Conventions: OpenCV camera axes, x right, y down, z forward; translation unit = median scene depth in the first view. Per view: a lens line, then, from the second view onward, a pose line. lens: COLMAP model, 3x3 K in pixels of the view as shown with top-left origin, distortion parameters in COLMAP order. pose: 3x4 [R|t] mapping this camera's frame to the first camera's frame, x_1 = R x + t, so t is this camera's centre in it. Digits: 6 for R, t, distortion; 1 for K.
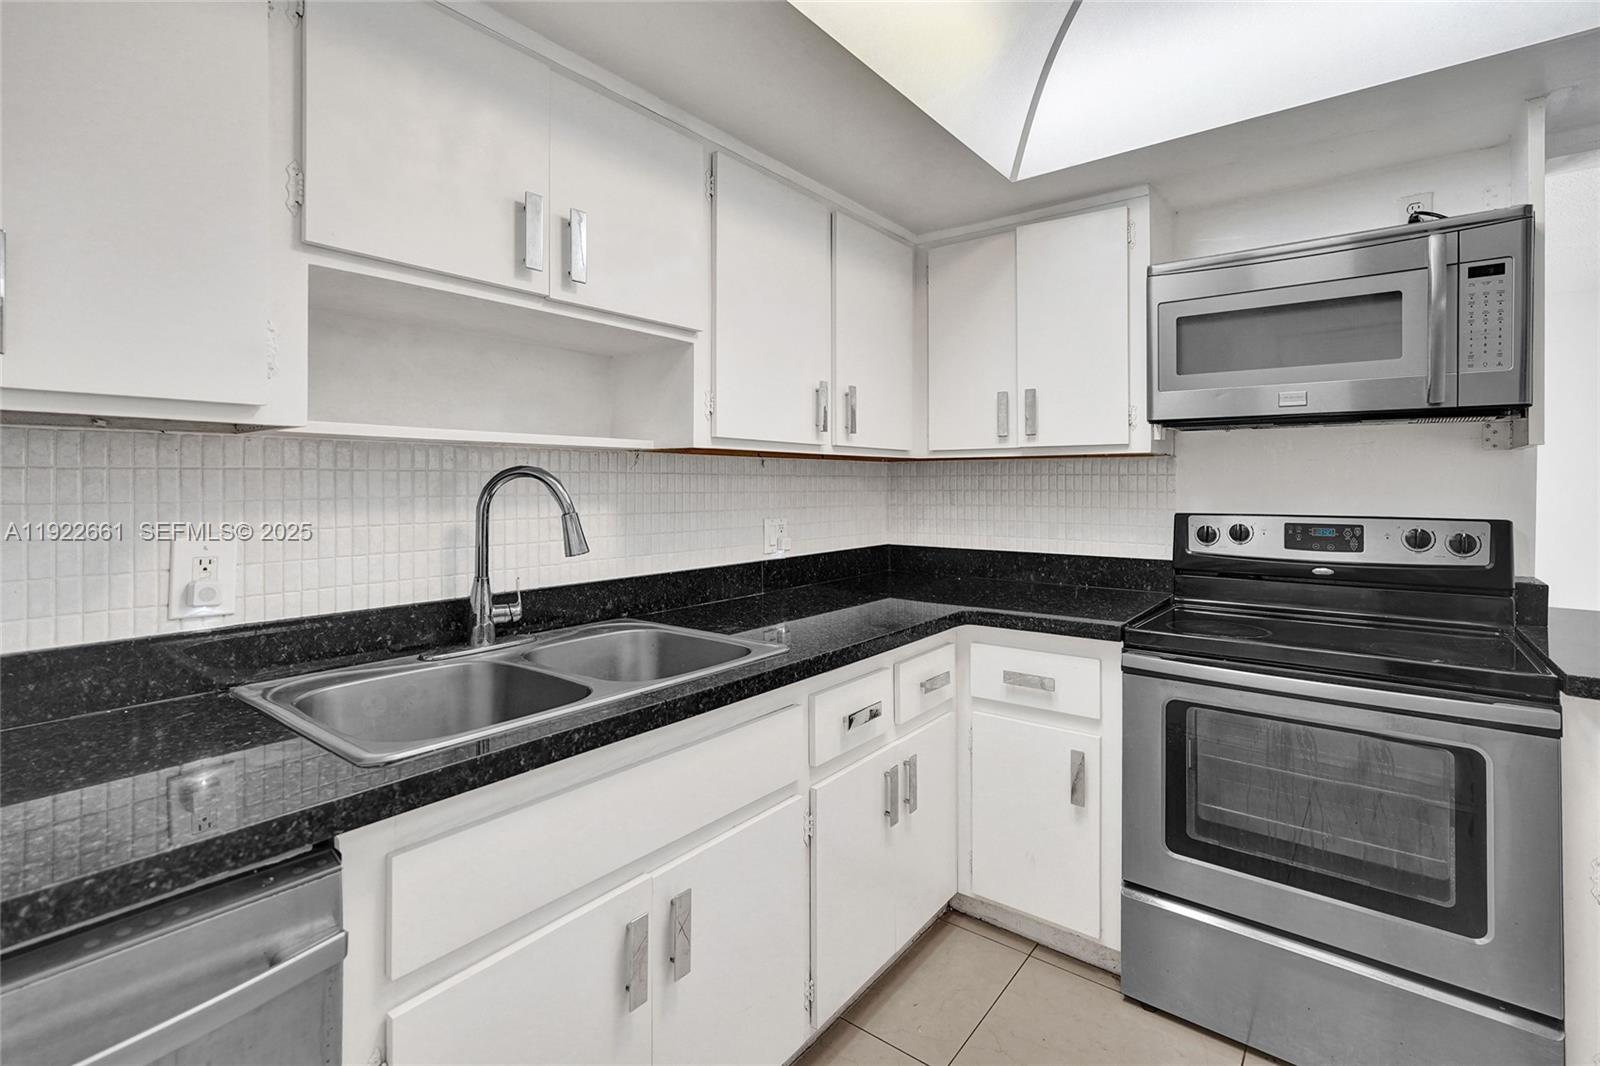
lens RADIAL K [[722.0, 0, 797.4], [0, 722.0, 477.3], [0, 0, 1]] dist [-0.015228, 0.007784]
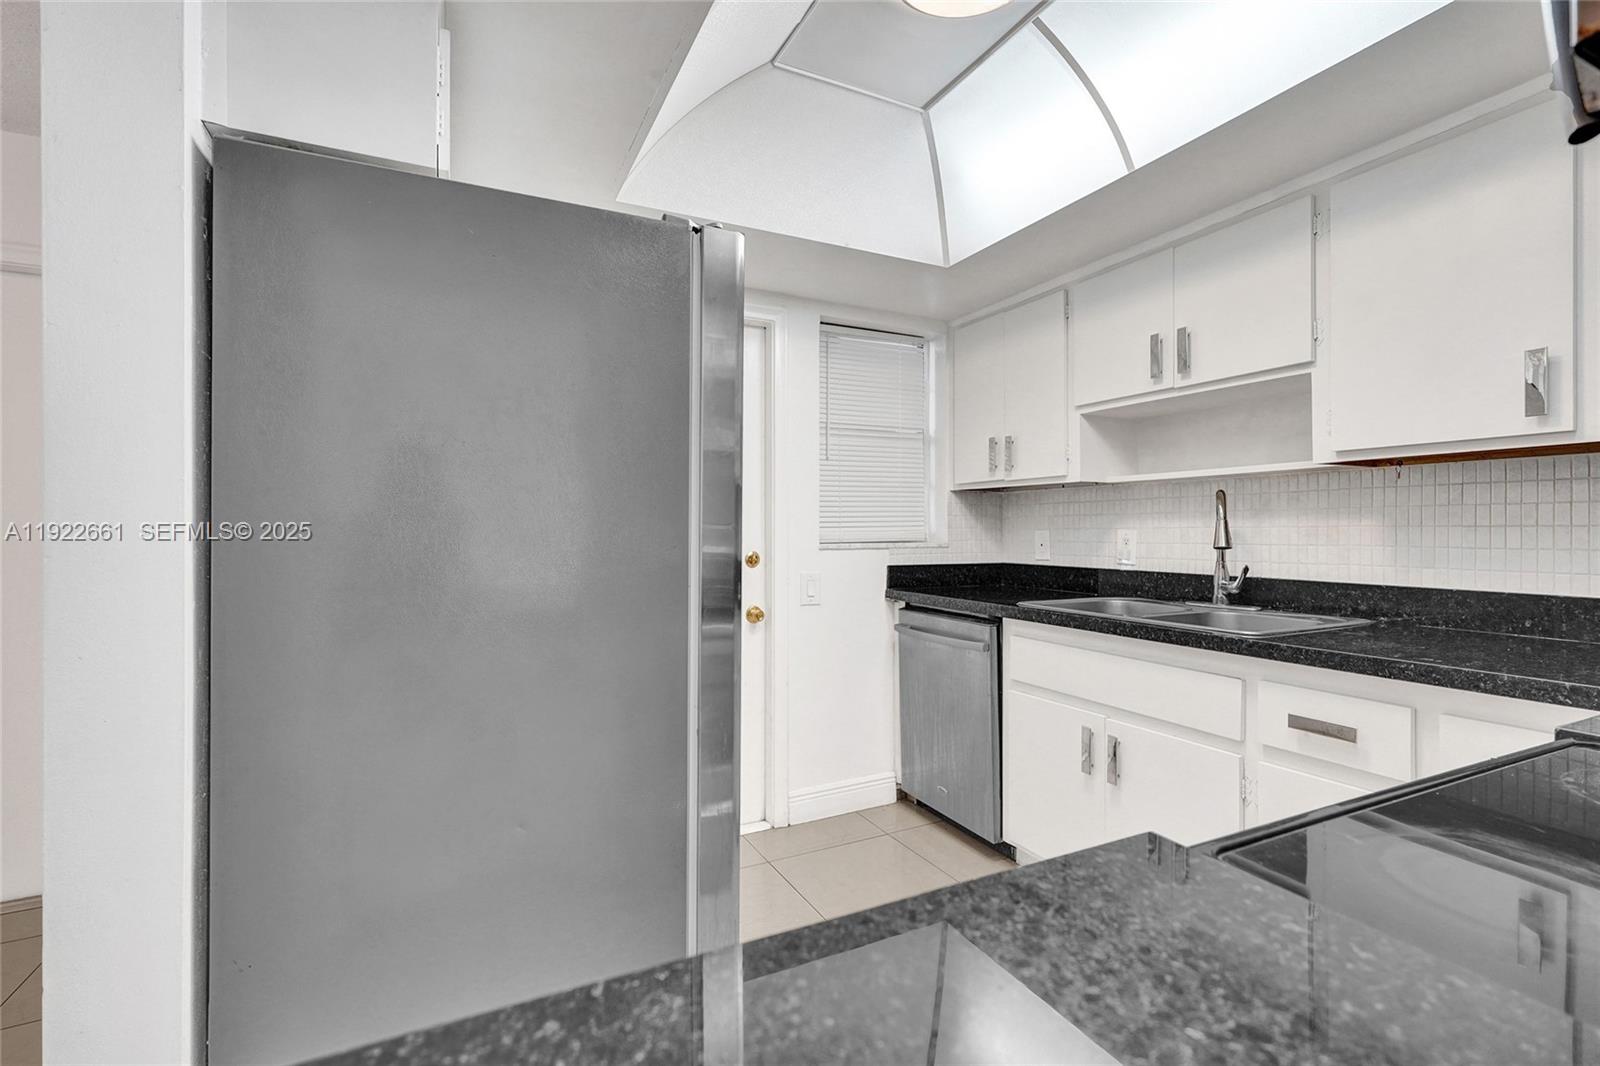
lens RADIAL K [[722.0, 0, 810.6], [0, 722.0, 527.3], [0, 0, 1]] dist [-0.015228, 0.007784]
pose [[-0.414448, -0.001612, -0.910071, 1.113247], [0.010997, 0.999917, -0.006779, 0.052743], [0.910006, -0.012817, -0.414396, 0.687443]]
